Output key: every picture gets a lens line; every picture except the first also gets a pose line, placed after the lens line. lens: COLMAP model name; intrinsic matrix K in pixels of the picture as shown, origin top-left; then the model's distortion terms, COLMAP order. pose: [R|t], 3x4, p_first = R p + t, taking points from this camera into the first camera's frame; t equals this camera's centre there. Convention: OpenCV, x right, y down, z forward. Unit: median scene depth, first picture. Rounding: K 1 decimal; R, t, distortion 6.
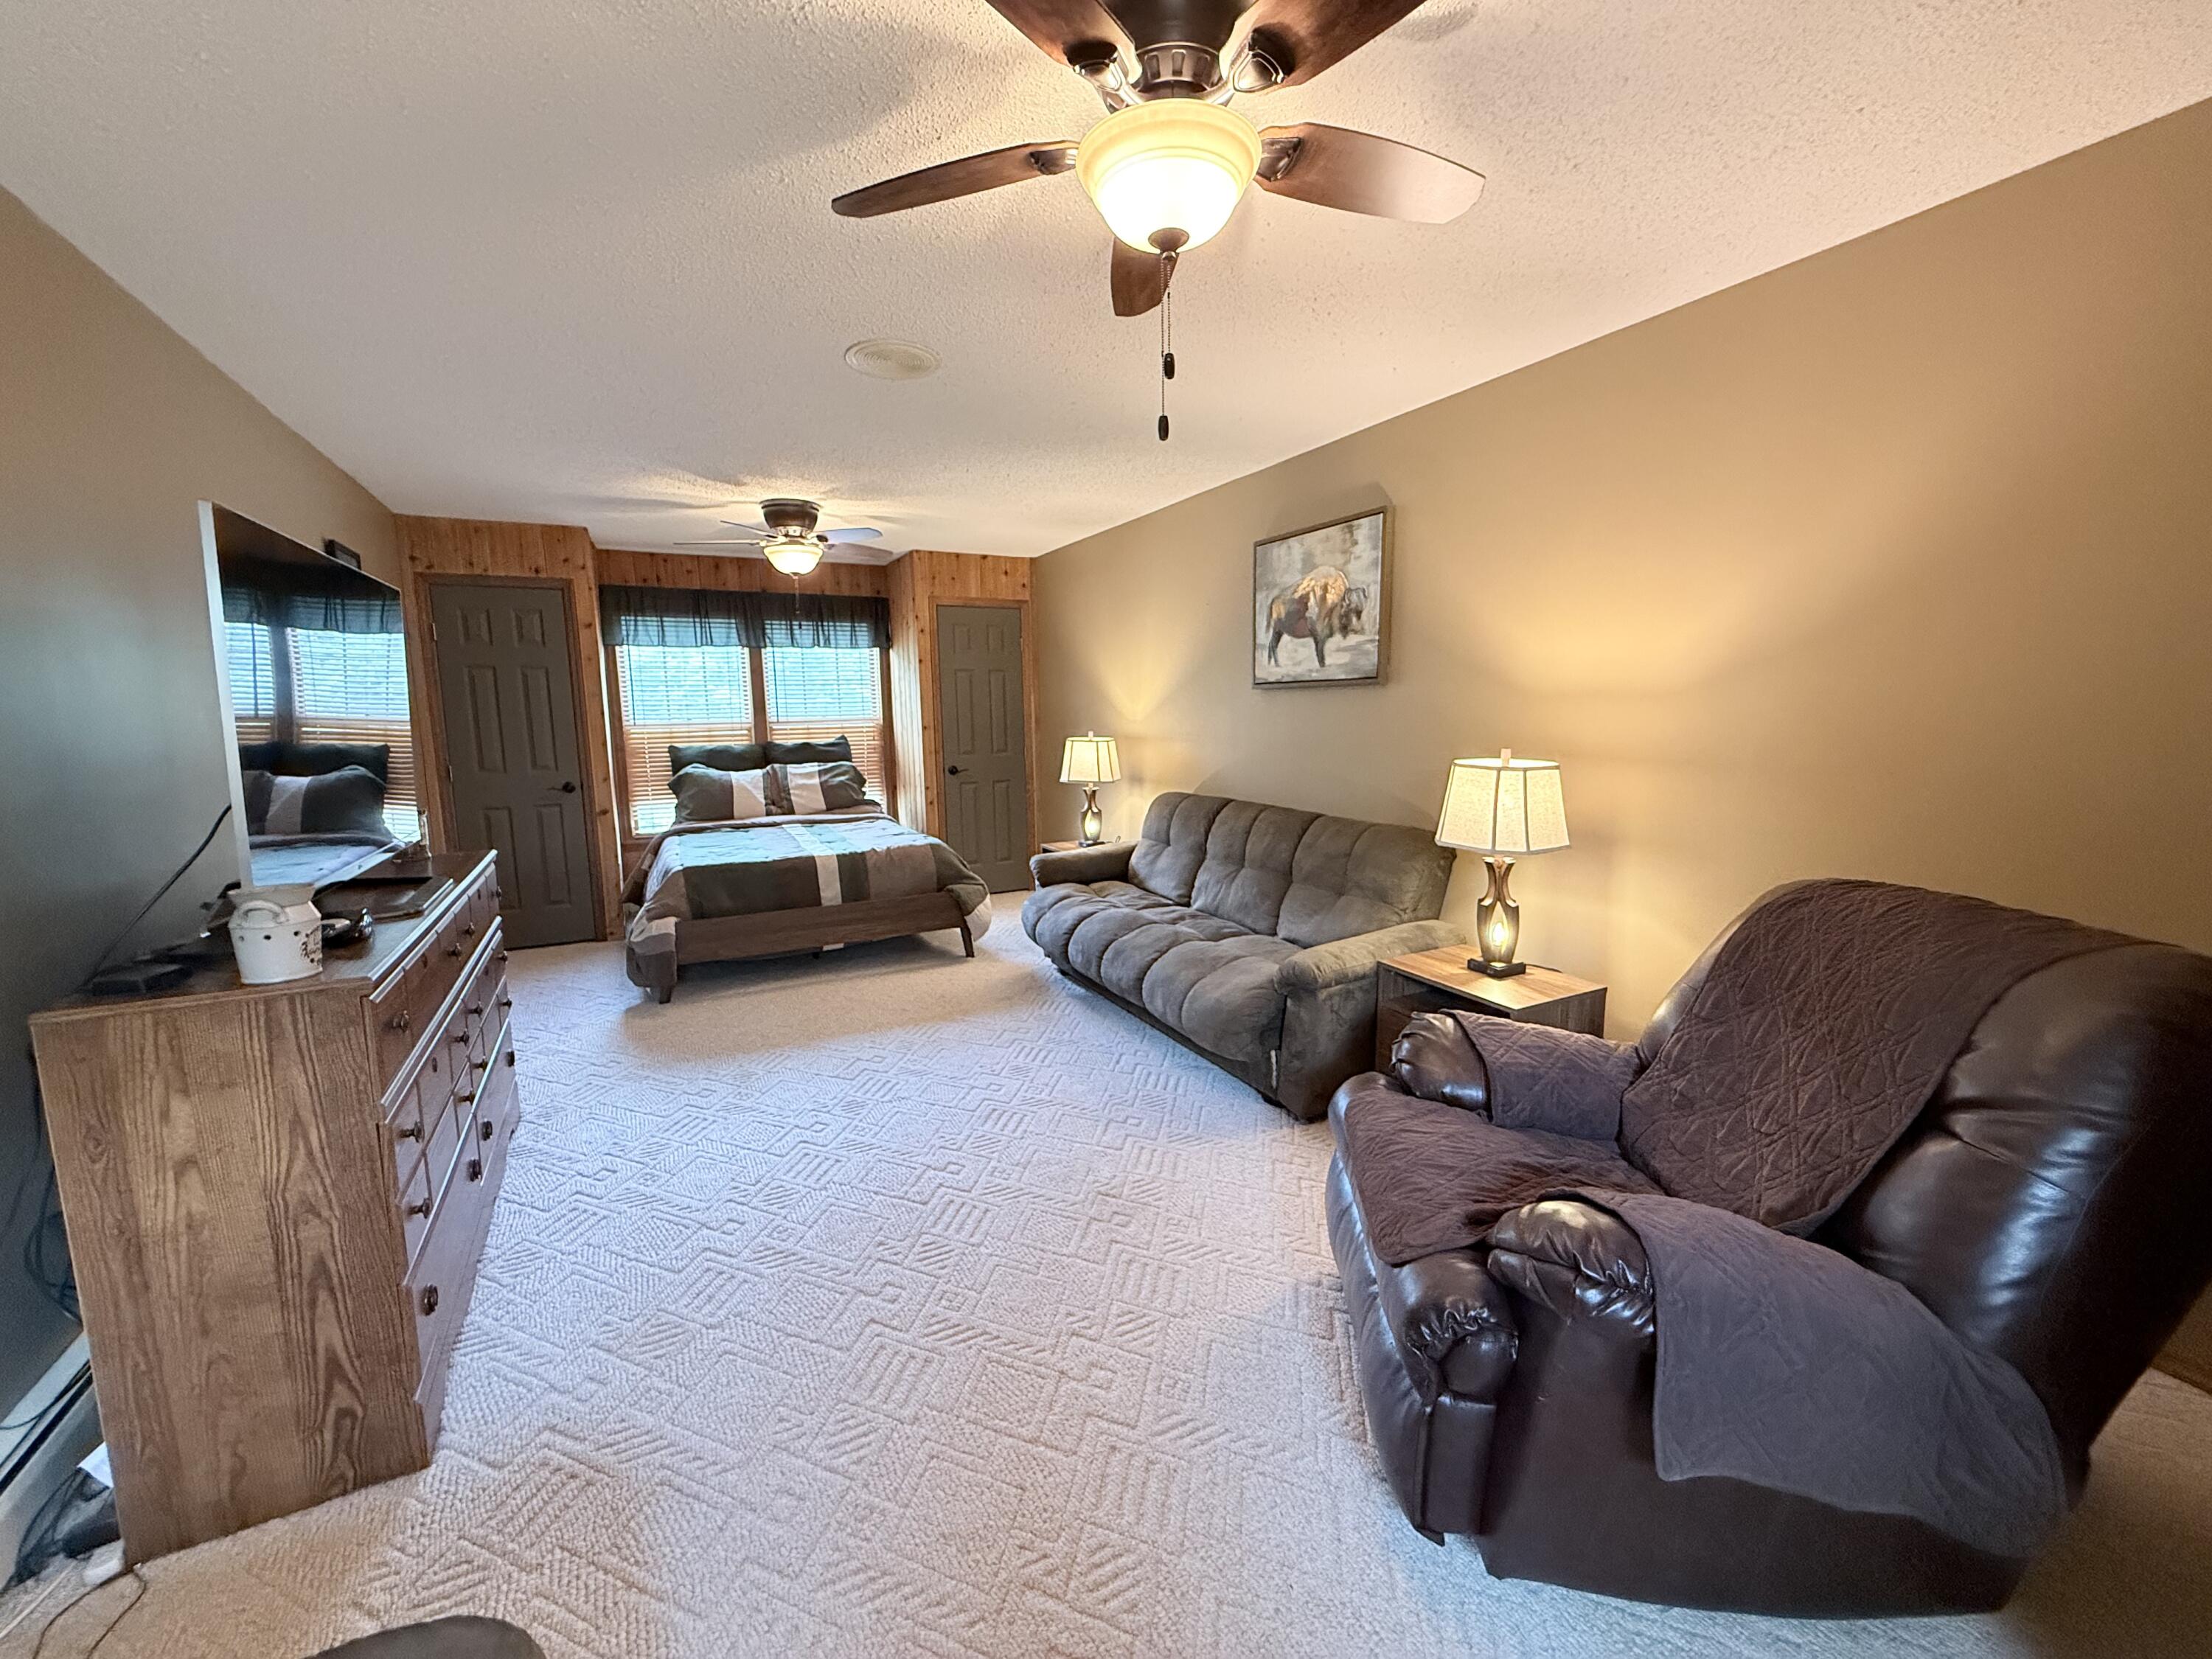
lens RADIAL K [[876.5, 0, 1106.4], [0, 876.5, 829.0], [0, 0, 1]] dist [0.002627, -0.000771]
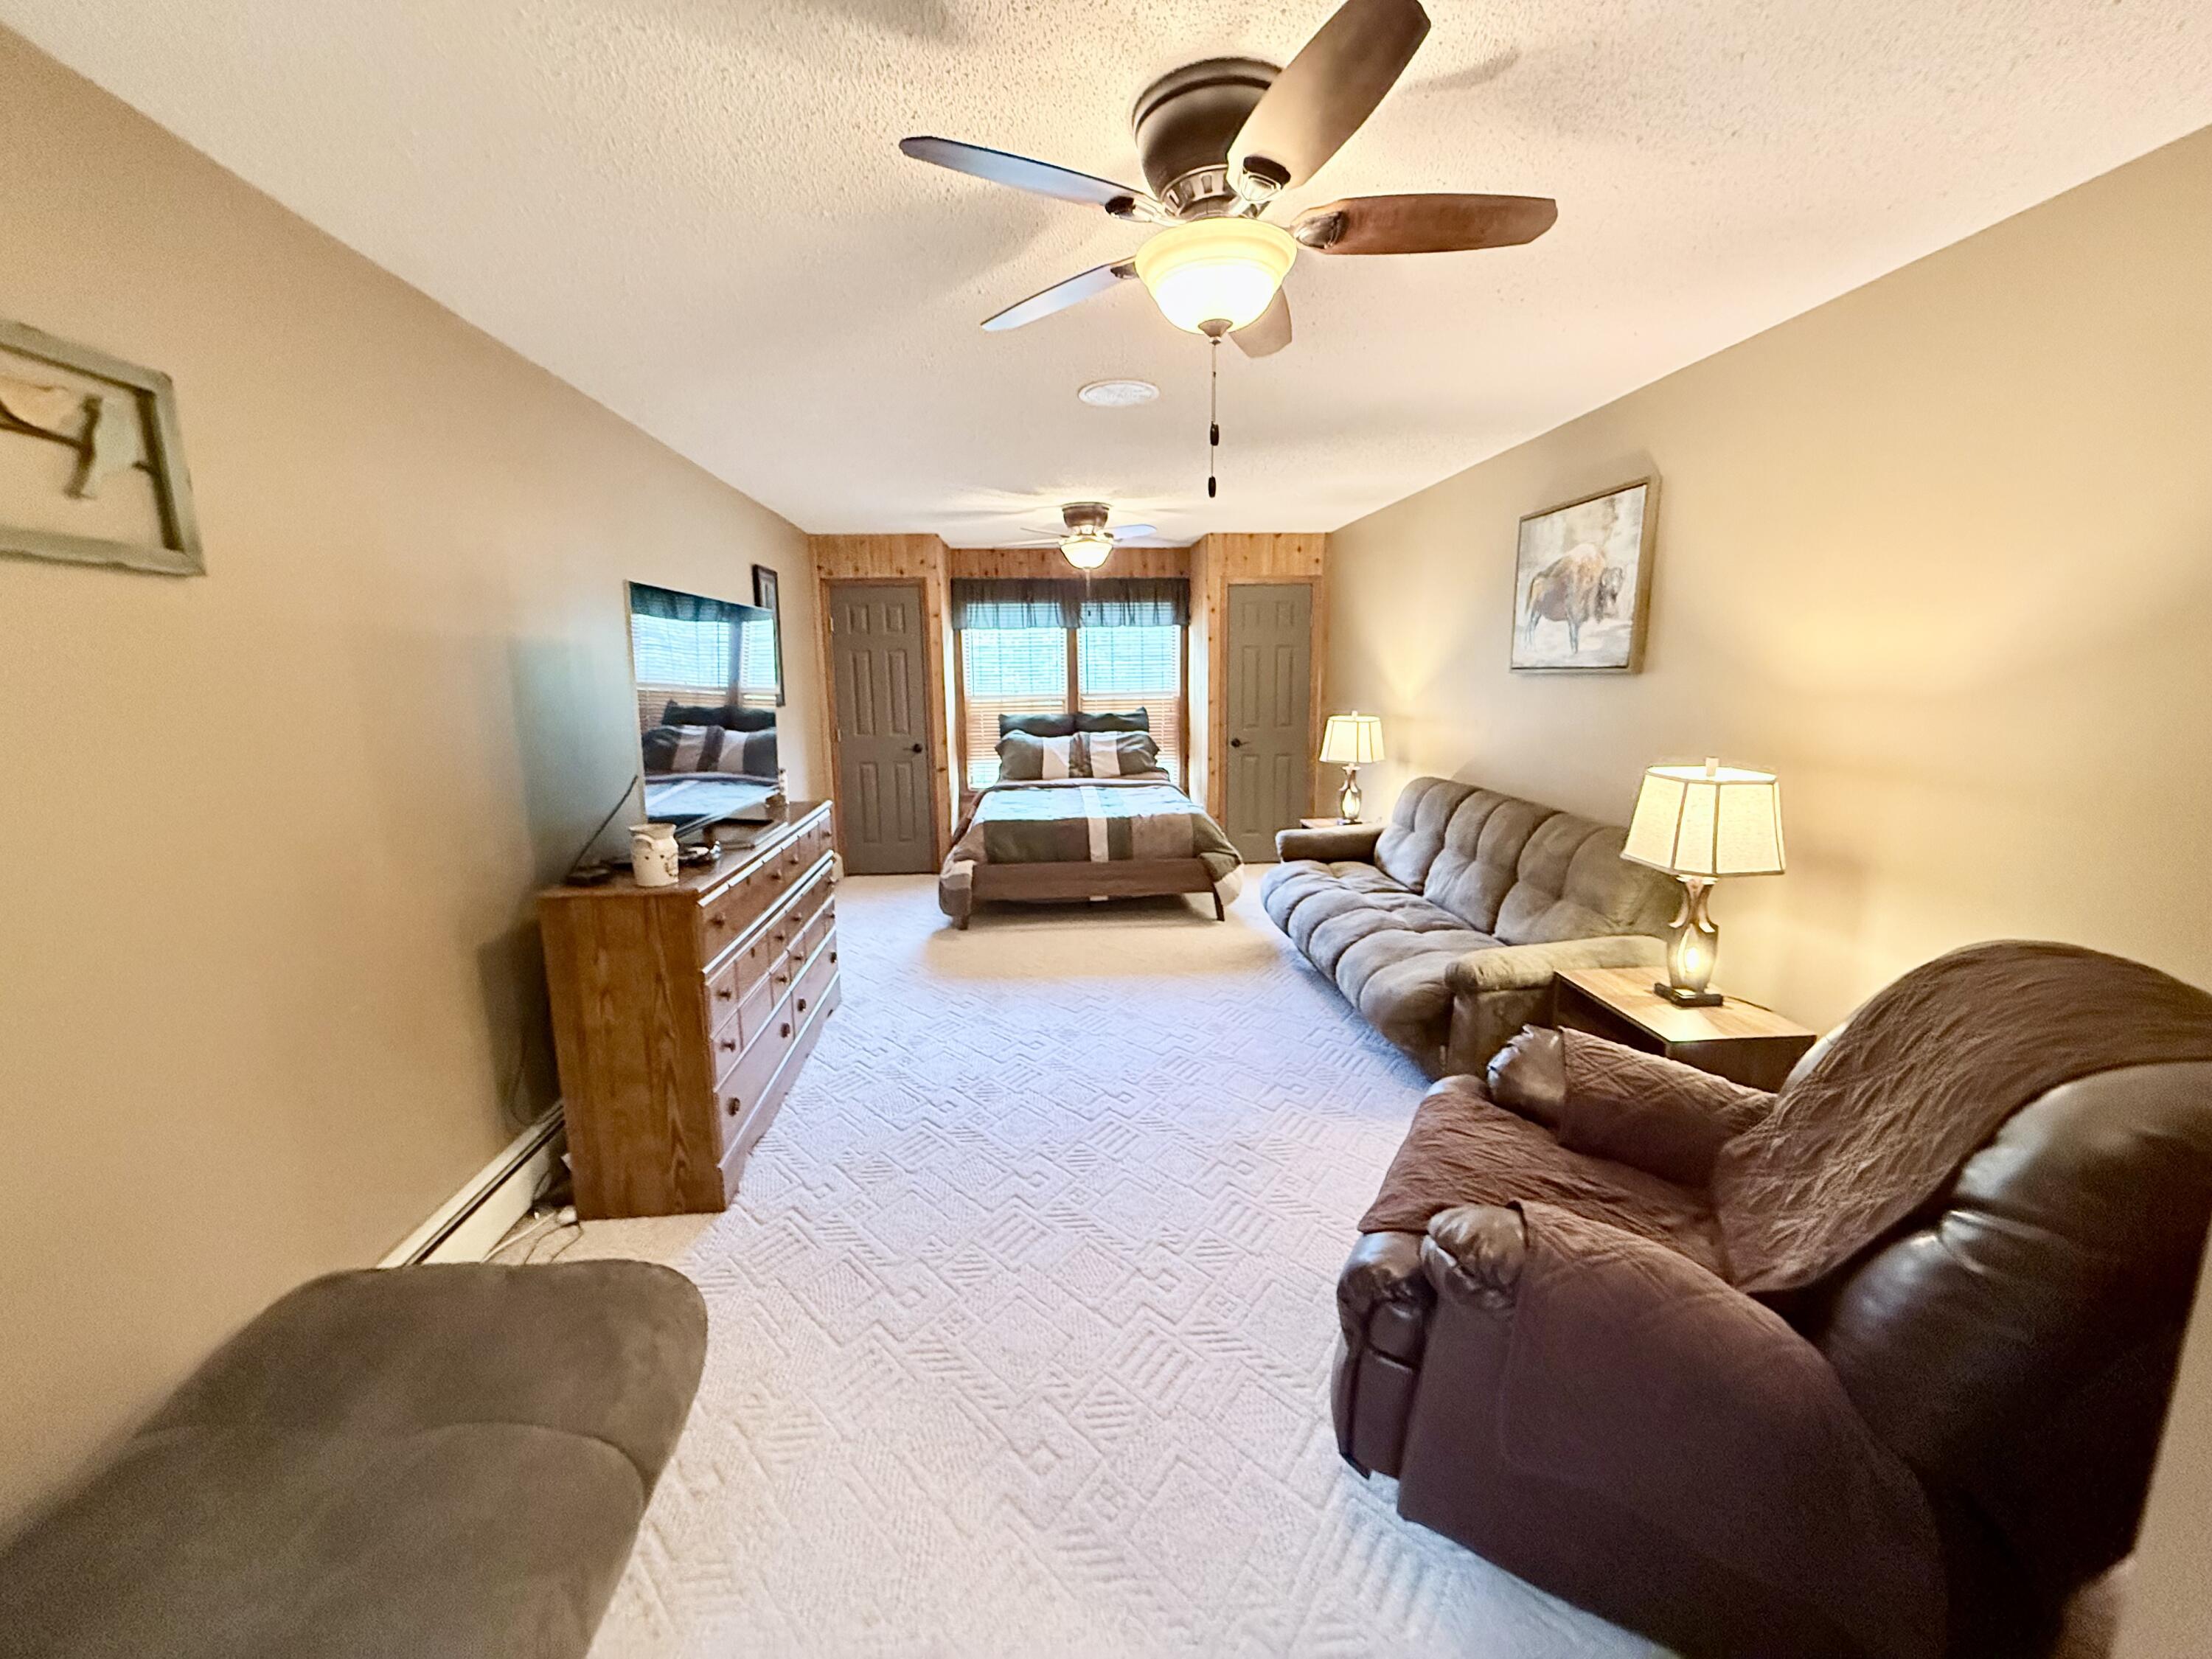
lens RADIAL K [[876.5, 0, 1105.0], [0, 876.5, 829.5], [0, 0, 1]] dist [0.002627, -0.000771]
pose [[0.920822, 0.071560, -0.383361, 0.194674], [-0.054172, 0.996961, 0.055977, -0.029242], [0.386202, -0.030777, 0.921901, -0.066934]]
